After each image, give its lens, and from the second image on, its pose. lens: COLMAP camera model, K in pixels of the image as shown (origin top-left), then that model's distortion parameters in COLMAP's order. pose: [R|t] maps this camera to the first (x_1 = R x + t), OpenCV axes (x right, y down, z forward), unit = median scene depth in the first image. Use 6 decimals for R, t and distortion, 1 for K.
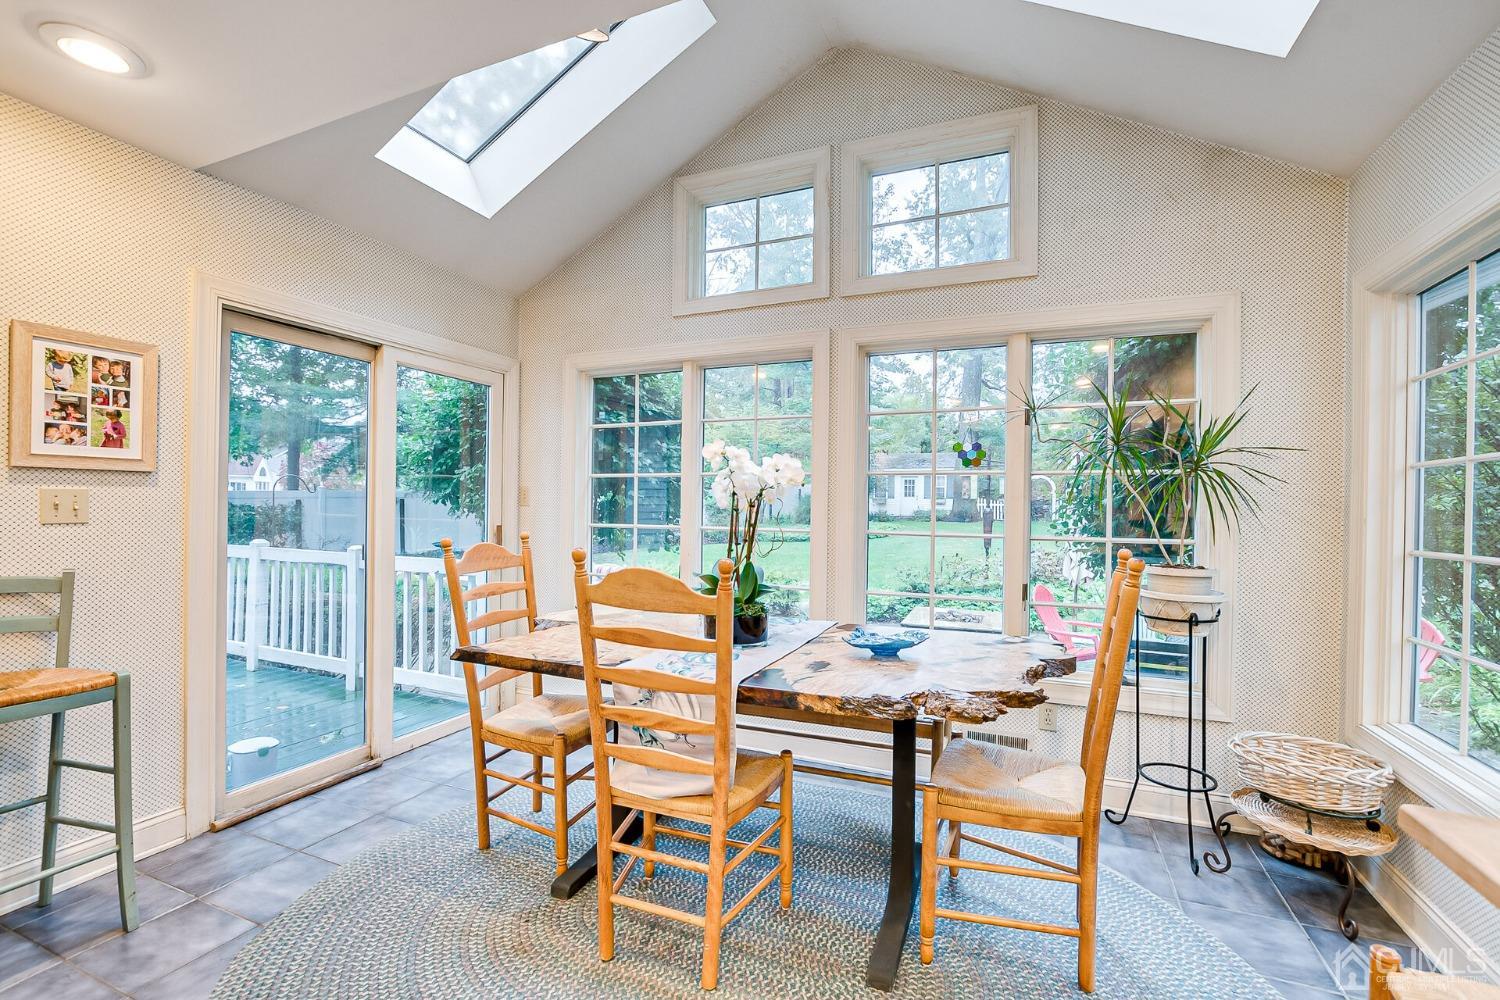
lens RADIAL K [[663.2, 0, 746.3], [0, 663.2, 508.8], [0, 0, 1]] dist [-0.021867, 0.000379]
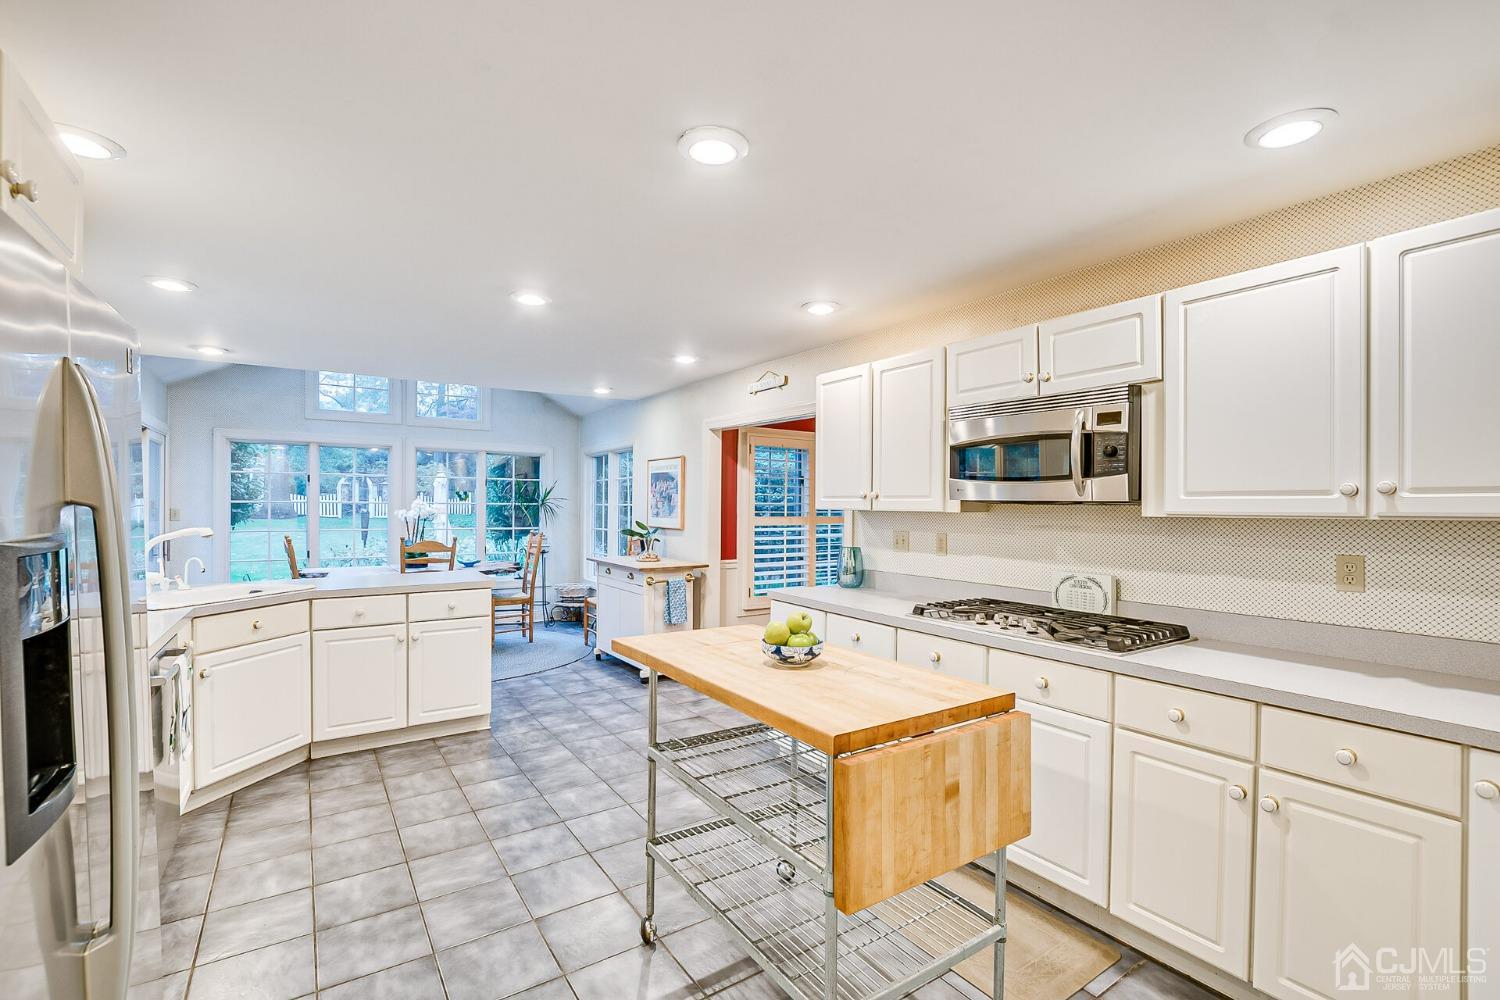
lens RADIAL K [[663.2, 0, 746.3], [0, 663.2, 508.8], [0, 0, 1]] dist [-0.021867, 0.000379]
pose [[0.547222, -0.013542, 0.836878, -1.563902], [0.002706, 0.999892, 0.014411, -0.091107], [-0.836983, -0.005622, 0.547200, -1.686829]]
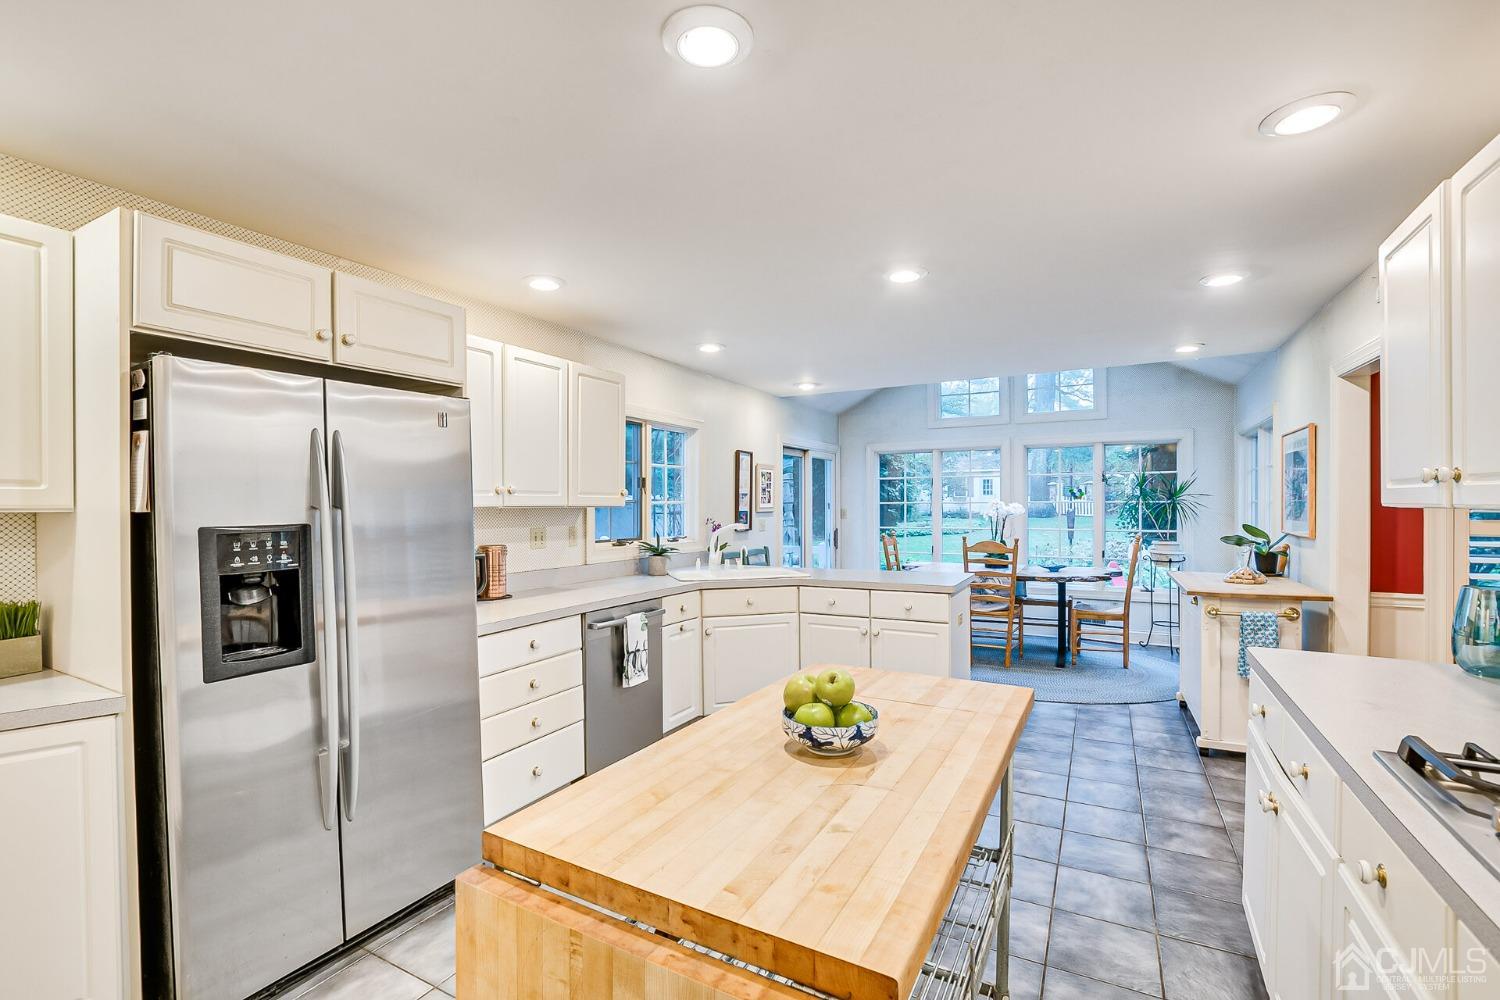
lens RADIAL K [[663.2, 0, 746.3], [0, 663.2, 508.8], [0, 0, 1]] dist [-0.021867, 0.000379]
pose [[0.995735, -0.017106, -0.090655, -0.786669], [0.017322, 0.999849, 0.001593, -0.074480], [0.090614, -0.003156, 0.995881, -1.822495]]
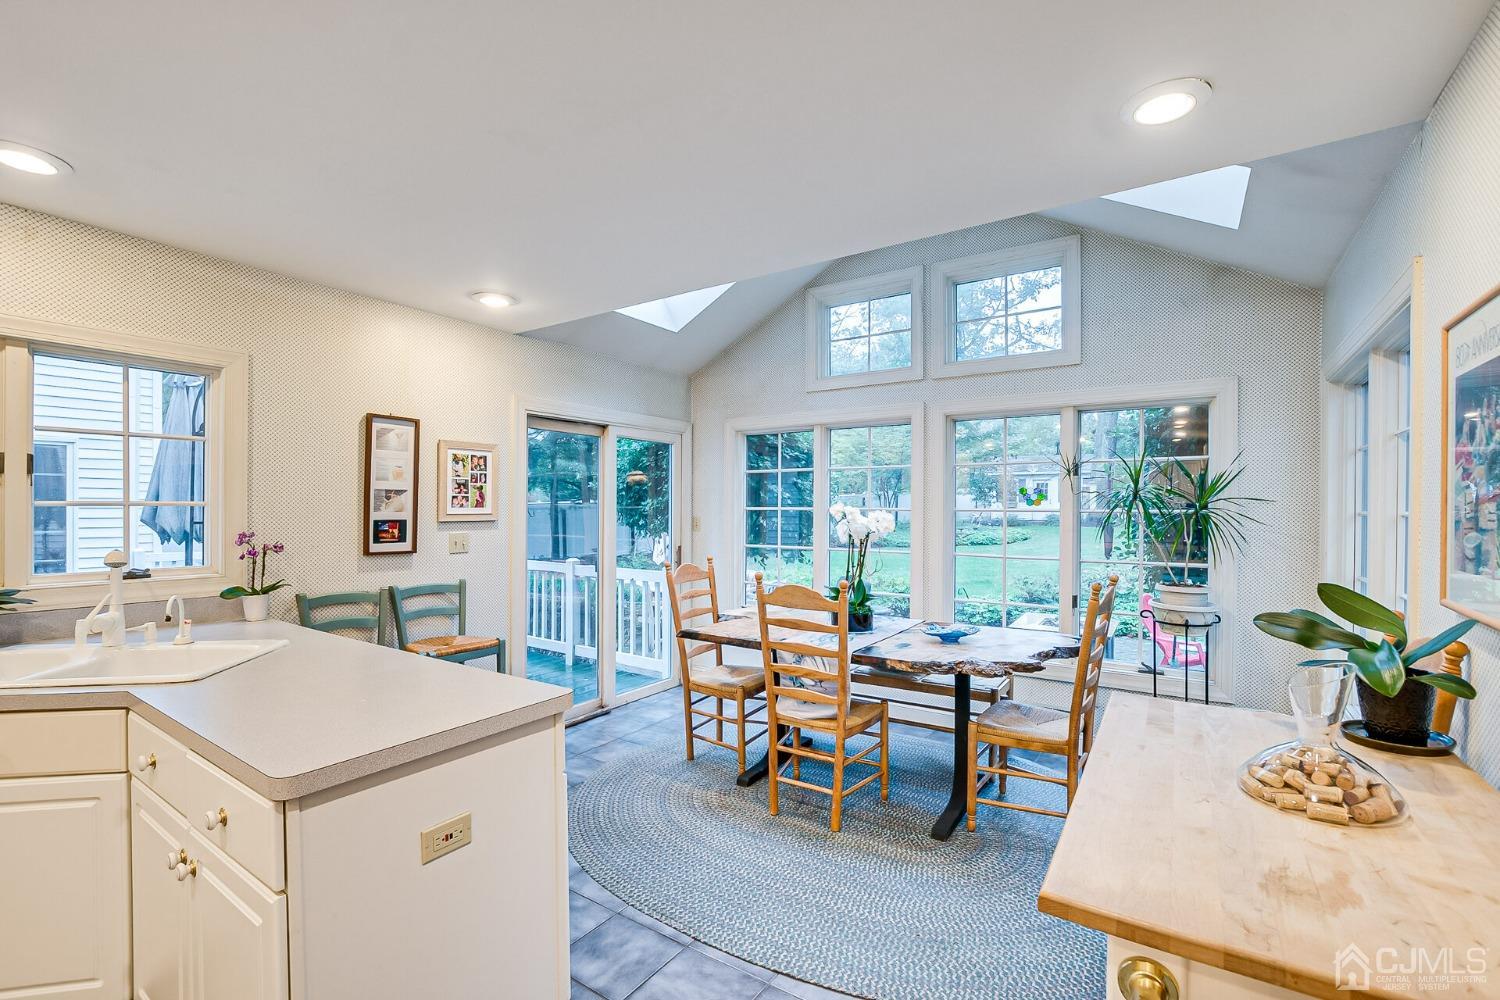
lens RADIAL K [[663.2, 0, 746.3], [0, 663.2, 508.8], [0, 0, 1]] dist [-0.021867, 0.000379]
pose [[0.982031, -0.007354, -0.188574, 0.034312], [0.006728, 0.999970, -0.003956, -0.076874], [0.188597, 0.002616, 0.982051, -0.547753]]
